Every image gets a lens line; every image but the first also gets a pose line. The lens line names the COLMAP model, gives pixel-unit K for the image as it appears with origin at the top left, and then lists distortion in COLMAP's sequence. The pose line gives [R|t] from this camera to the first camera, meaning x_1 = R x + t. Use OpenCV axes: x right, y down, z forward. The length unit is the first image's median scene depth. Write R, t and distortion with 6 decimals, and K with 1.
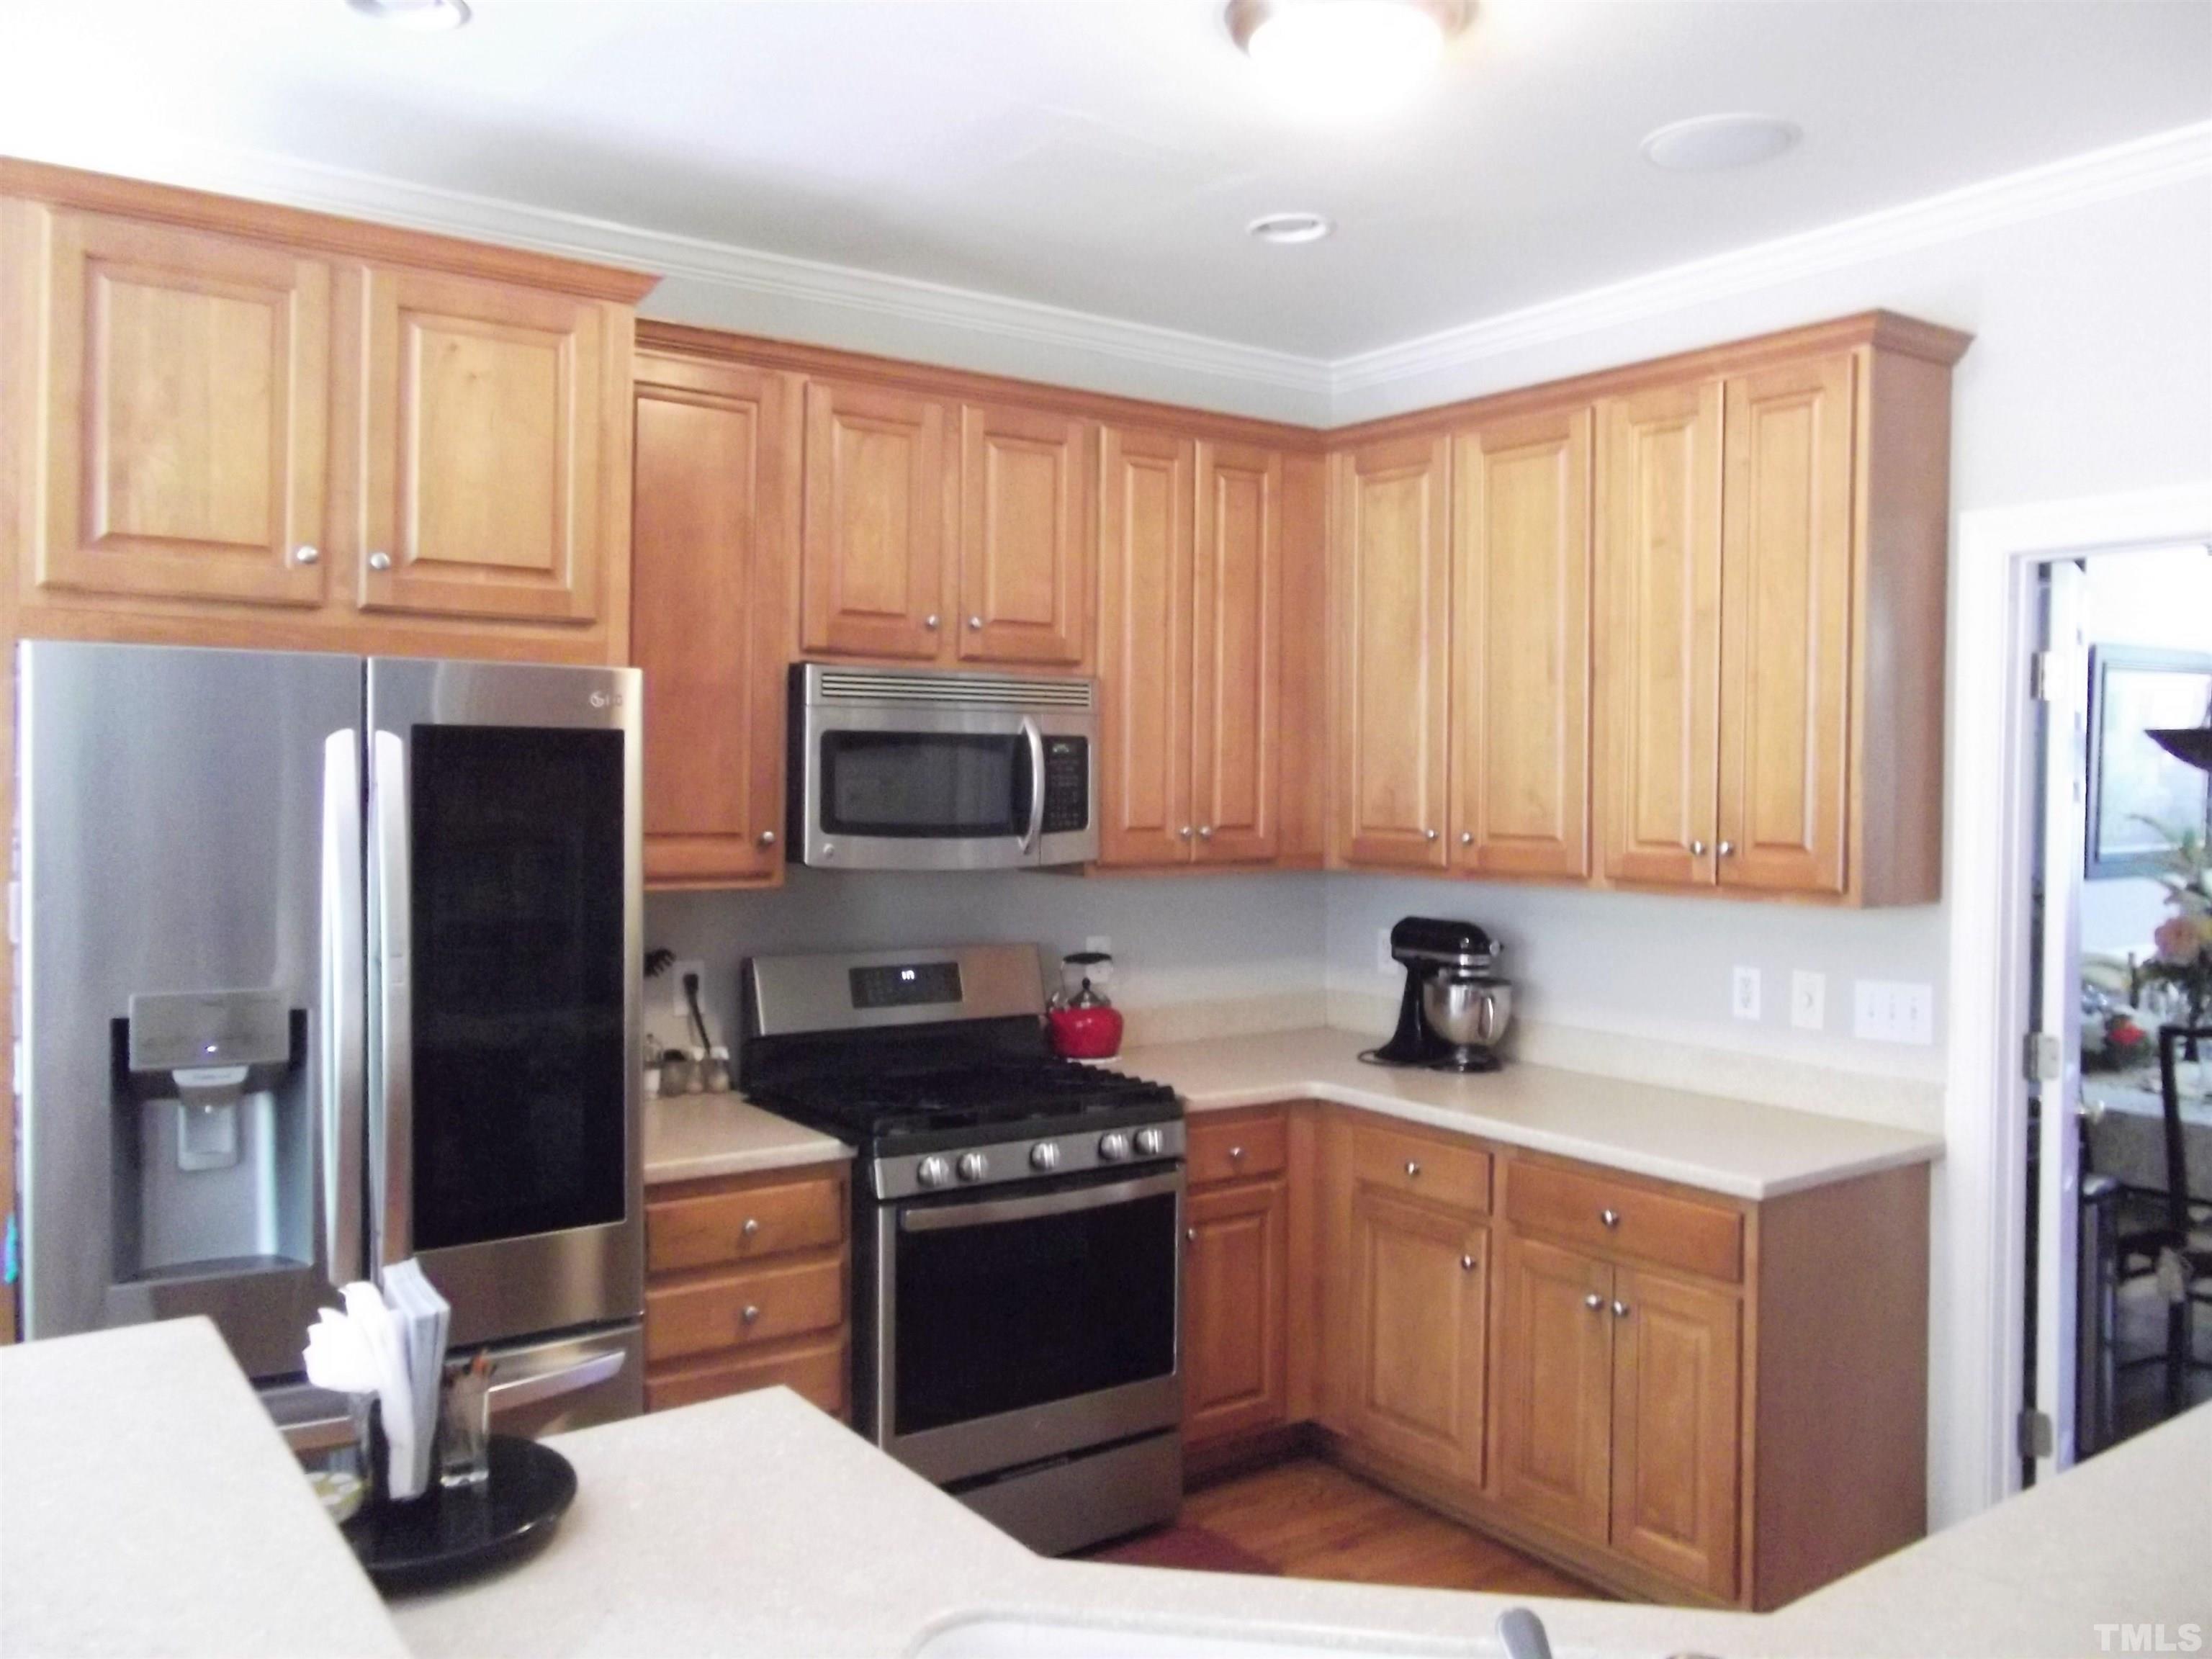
lens RADIAL K [[1753.5, 0, 1068.8], [0, 1753.5, 829.5], [0, 0, 1]] dist [-0.052983, 0.054993]
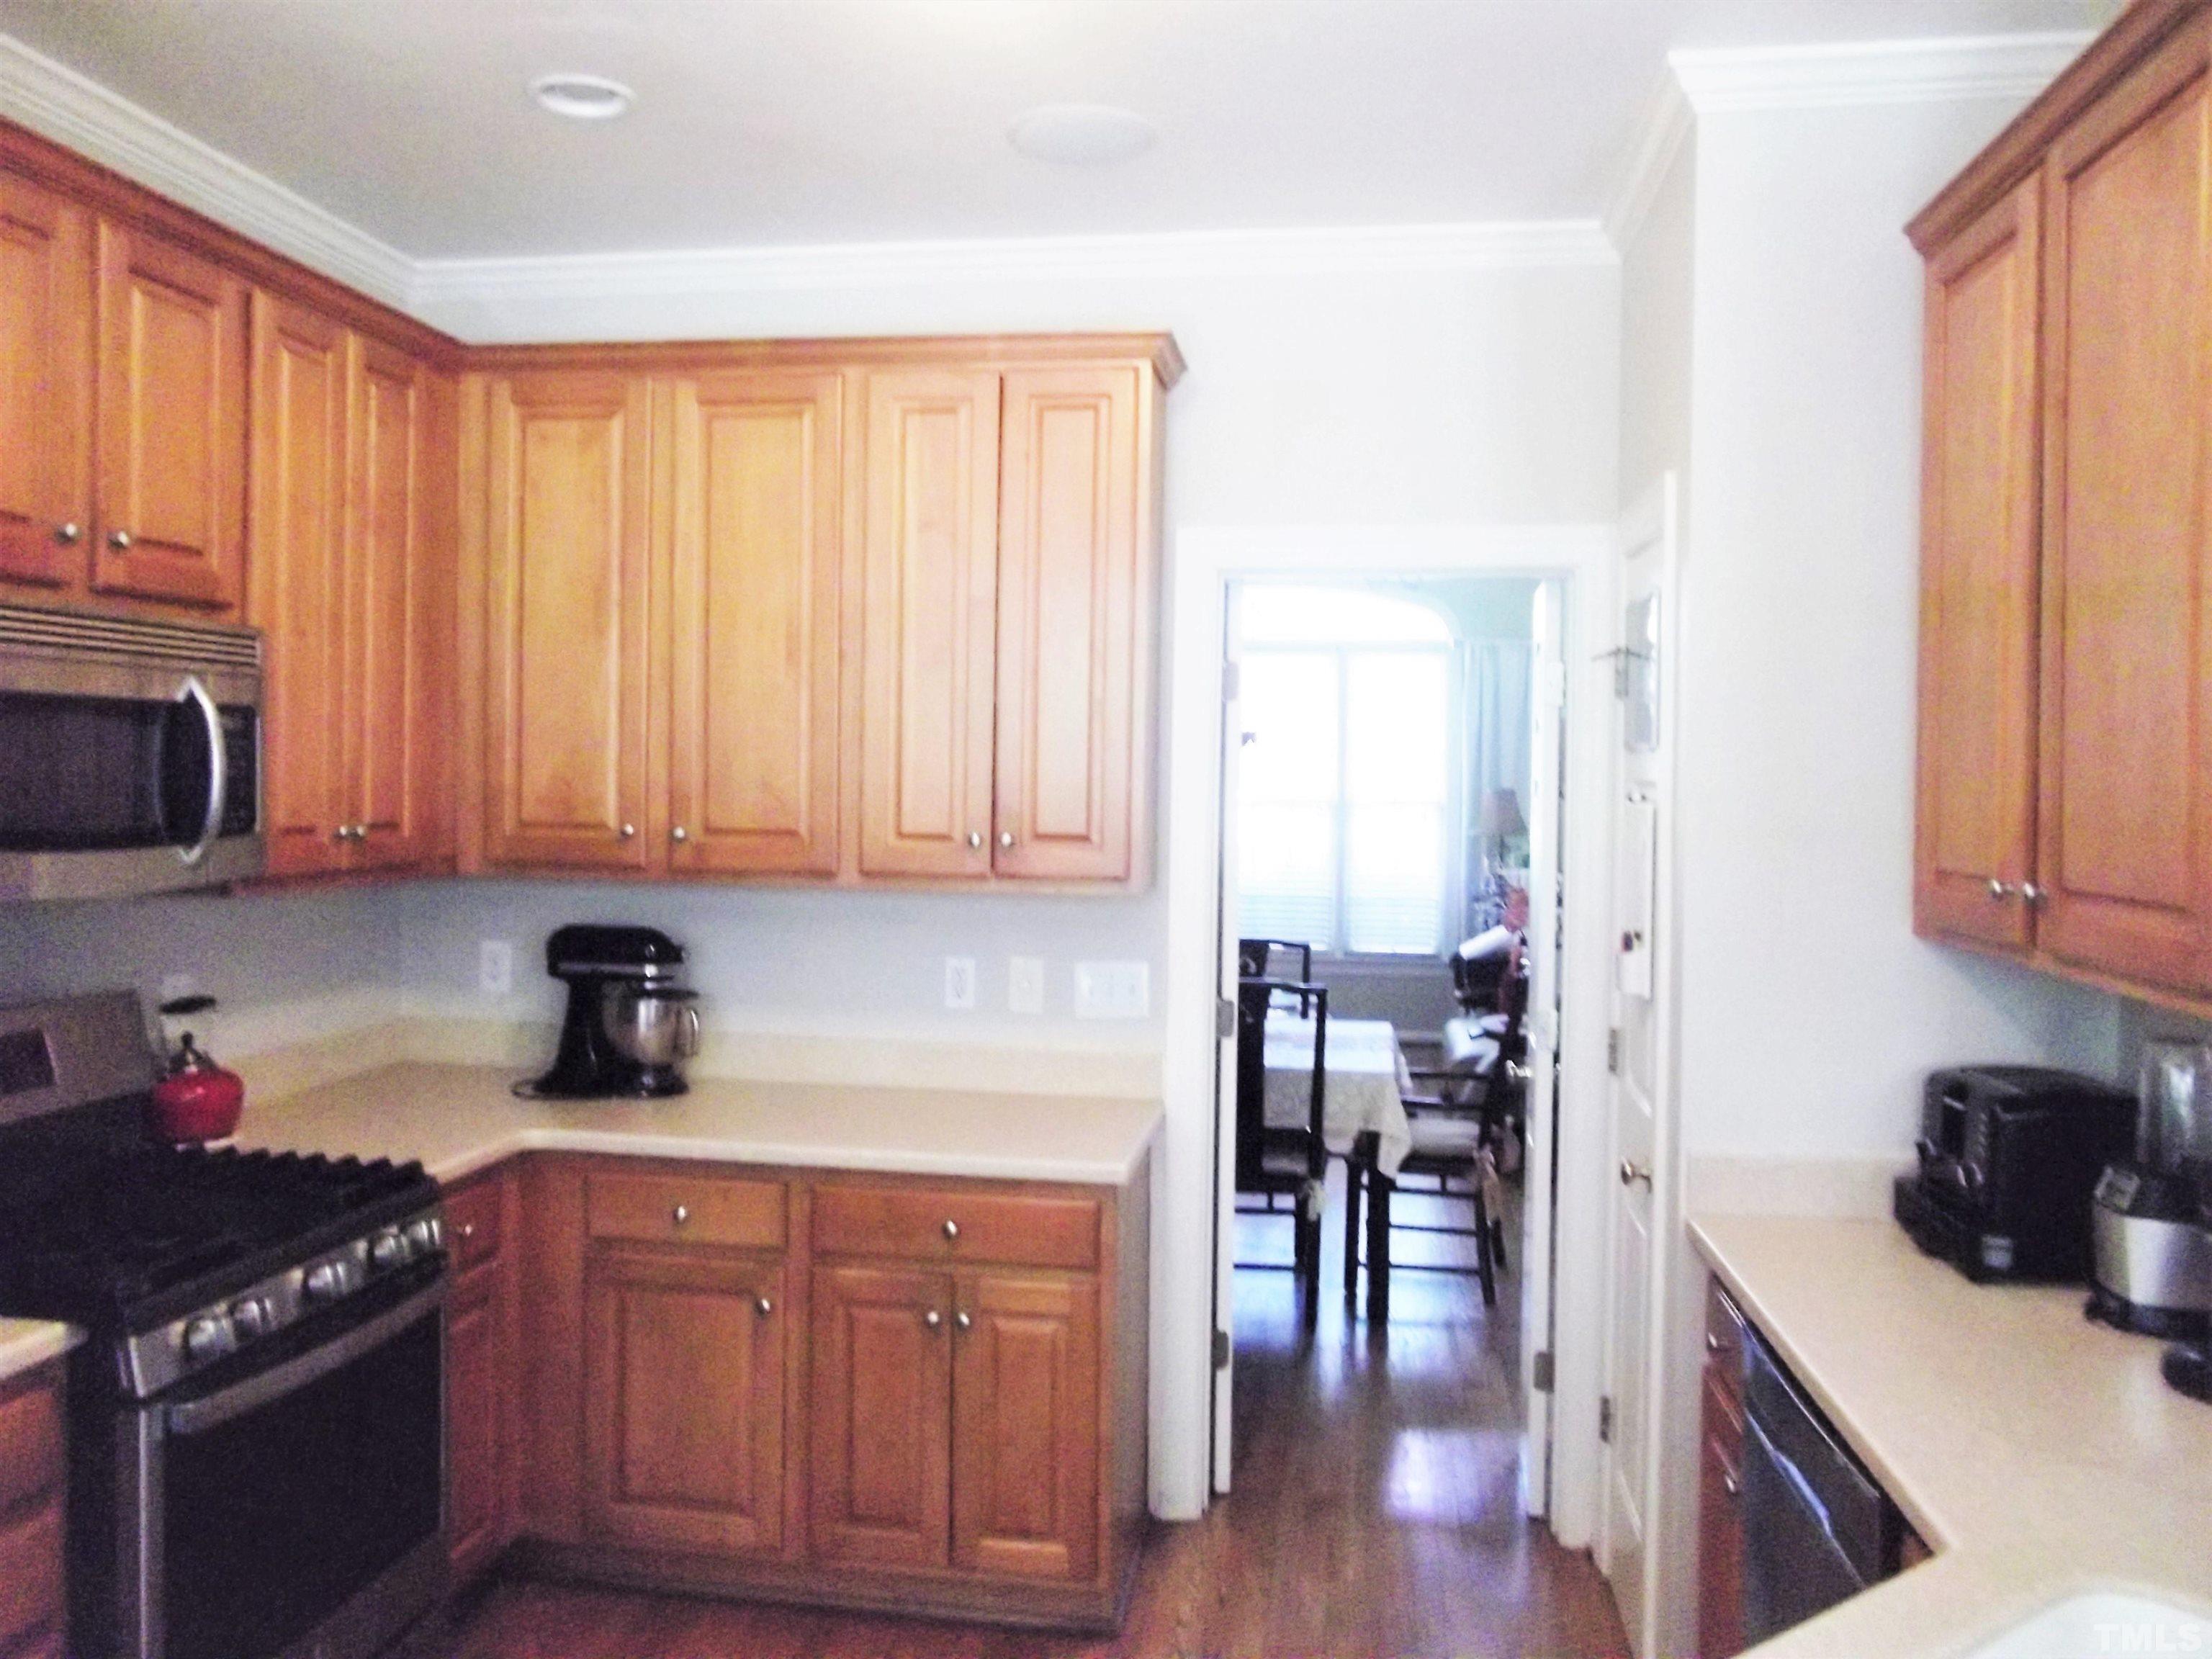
lens RADIAL K [[1753.5, 0, 1108.4], [0, 1753.5, 826.2], [0, 0, 1]] dist [-0.052983, 0.054993]
pose [[0.689996, -0.017618, 0.723599, -0.278772], [0.010705, 0.999843, 0.014136, -0.009727], [-0.723734, -0.002008, 0.690076, 0.238325]]
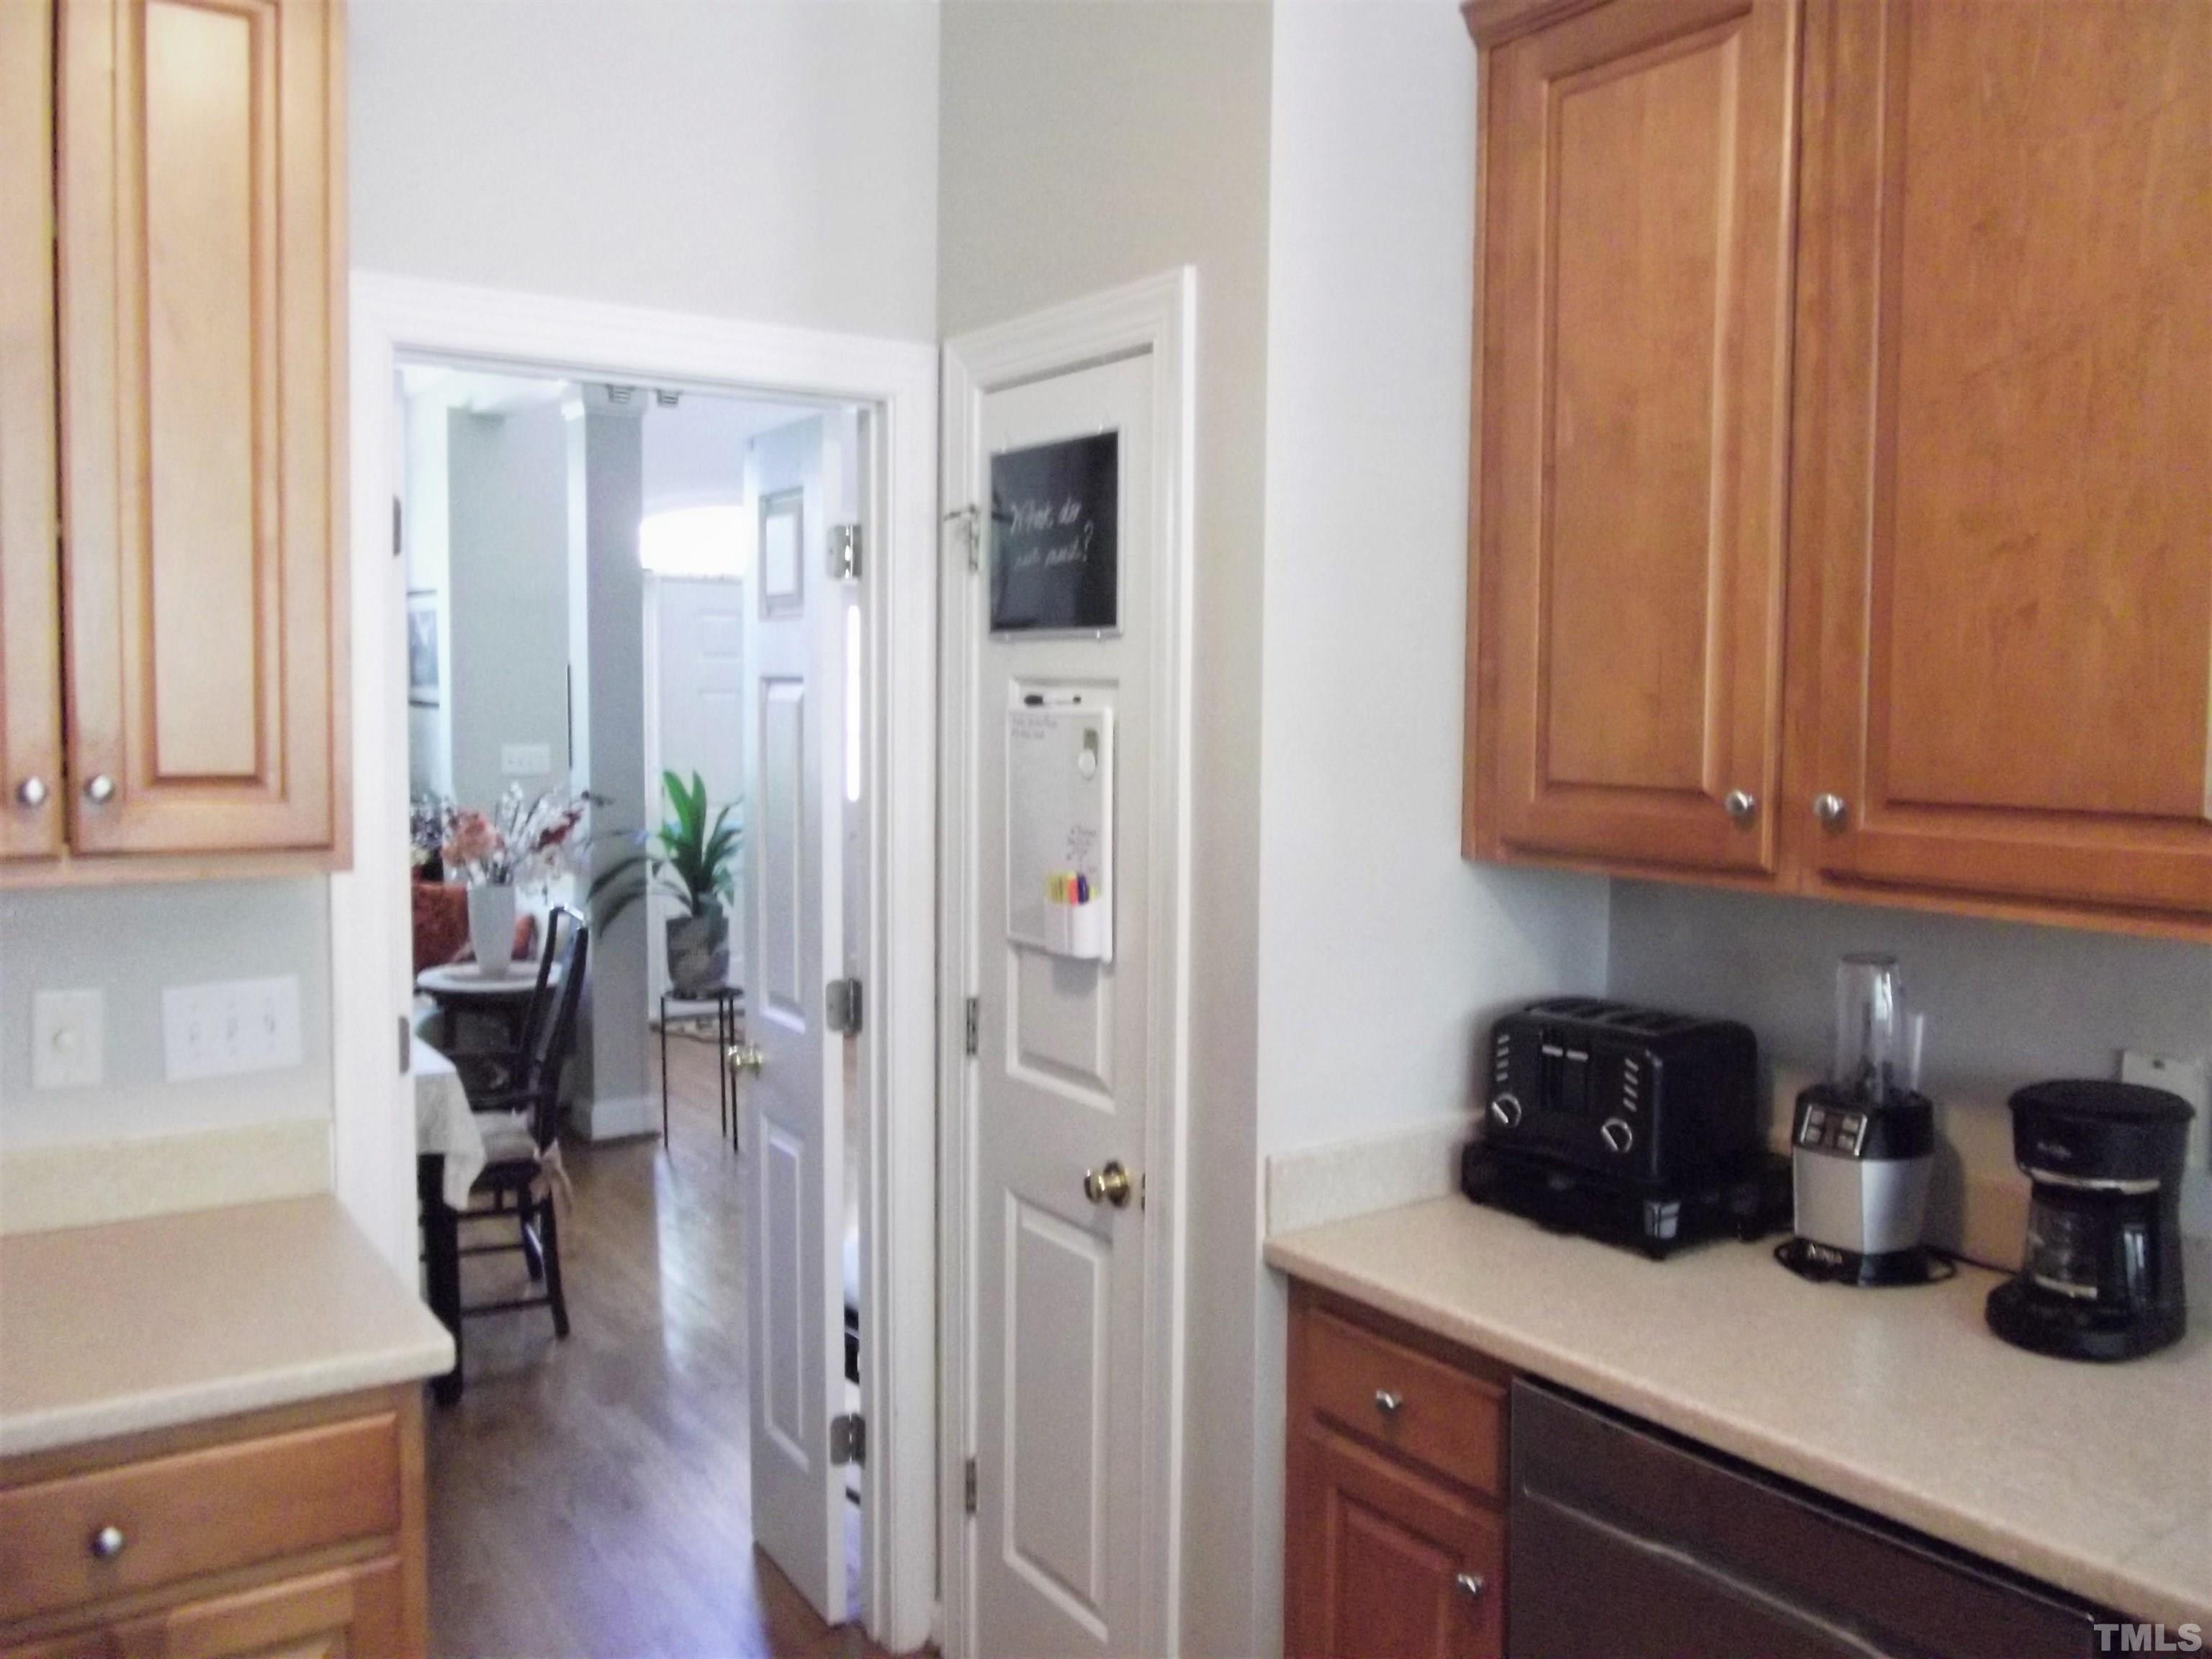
lens RADIAL K [[1753.5, 0, 1109.7], [0, 1753.5, 809.2], [0, 0, 1]] dist [-0.052983, 0.054993]
pose [[0.029057, -0.070307, 0.997102, -0.140212], [0.020831, 0.997349, 0.069718, -0.012890], [-0.999361, 0.018745, 0.030445, 0.601203]]
